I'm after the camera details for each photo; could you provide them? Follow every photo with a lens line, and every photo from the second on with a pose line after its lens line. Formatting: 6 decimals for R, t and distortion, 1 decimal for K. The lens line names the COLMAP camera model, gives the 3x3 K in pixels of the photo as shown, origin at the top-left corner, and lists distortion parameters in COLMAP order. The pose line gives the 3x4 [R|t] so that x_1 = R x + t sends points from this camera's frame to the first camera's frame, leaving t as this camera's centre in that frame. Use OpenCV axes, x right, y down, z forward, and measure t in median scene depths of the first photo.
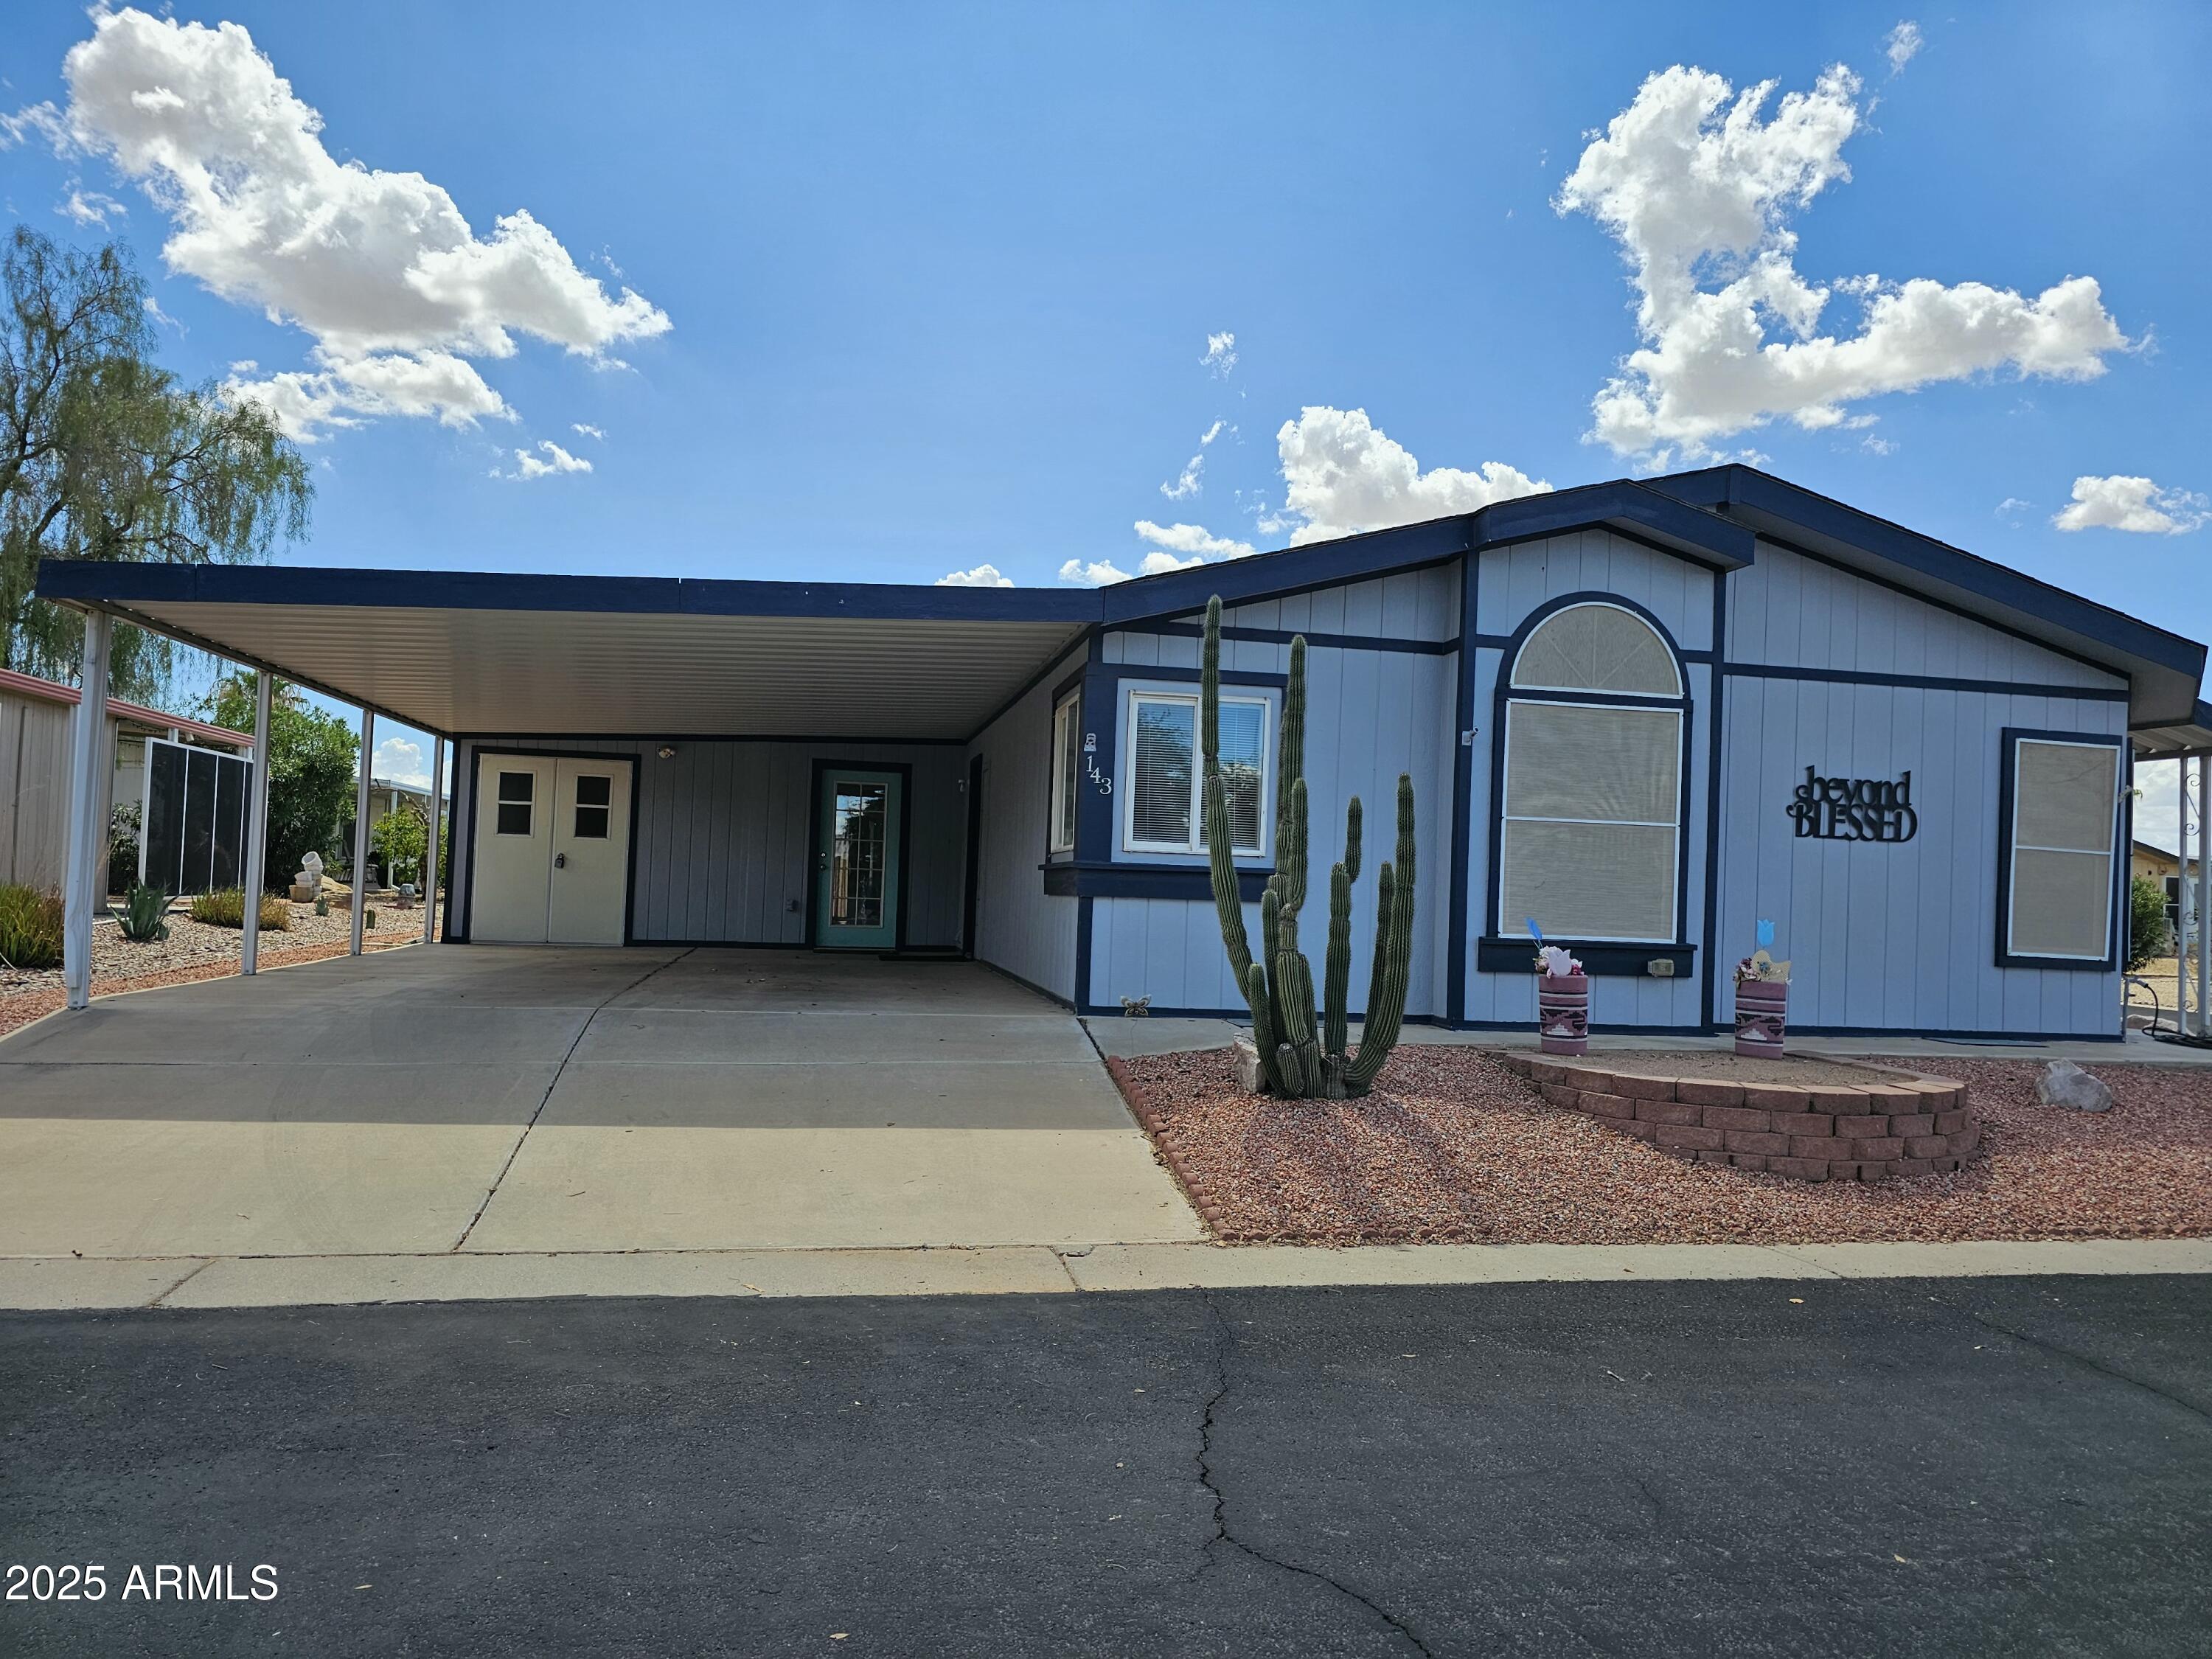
lens RADIAL K [[1511.7, 0, 1102.8], [0, 1511.7, 832.9], [0, 0, 1]] dist [0.050316, -0.046825]
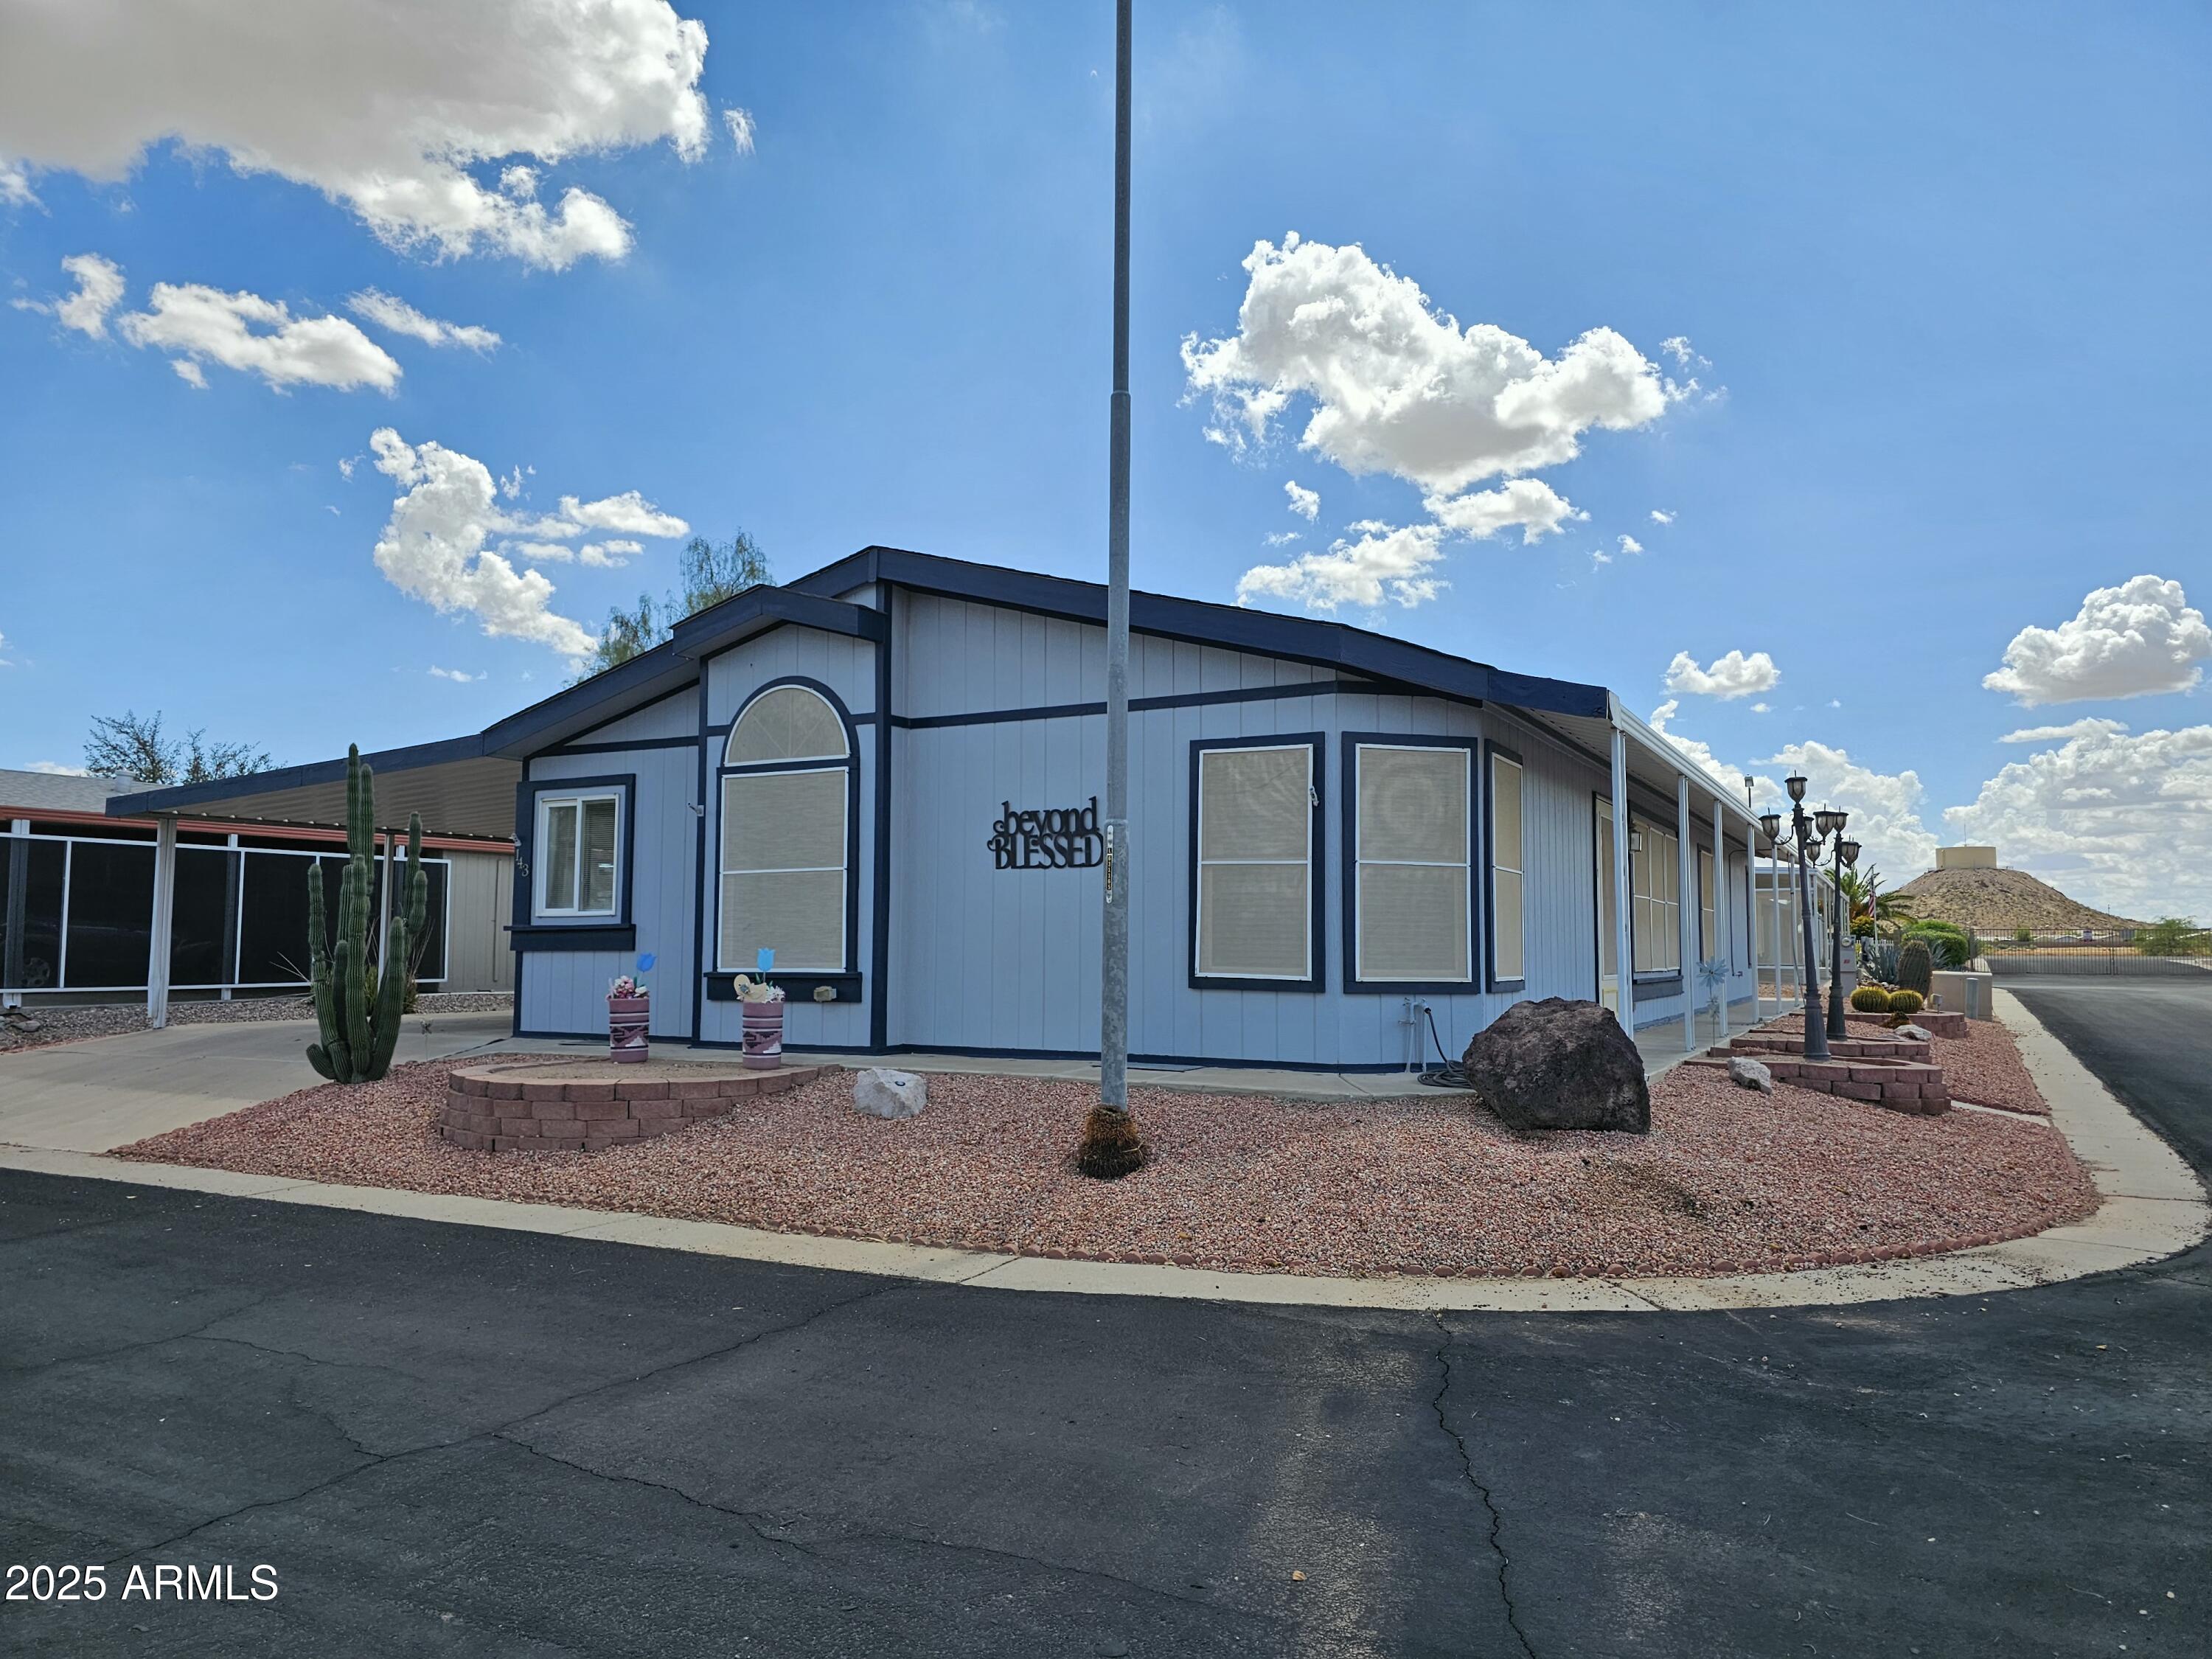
lens RADIAL K [[1511.7, 0, 1100.1], [0, 1511.7, 830.1], [0, 0, 1]] dist [0.050316, -0.046825]
pose [[0.773022, -0.087467, -0.628320, 1.219314], [0.051792, 0.995844, -0.074909, 0.060169], [0.632261, 0.025364, 0.774340, 0.238610]]
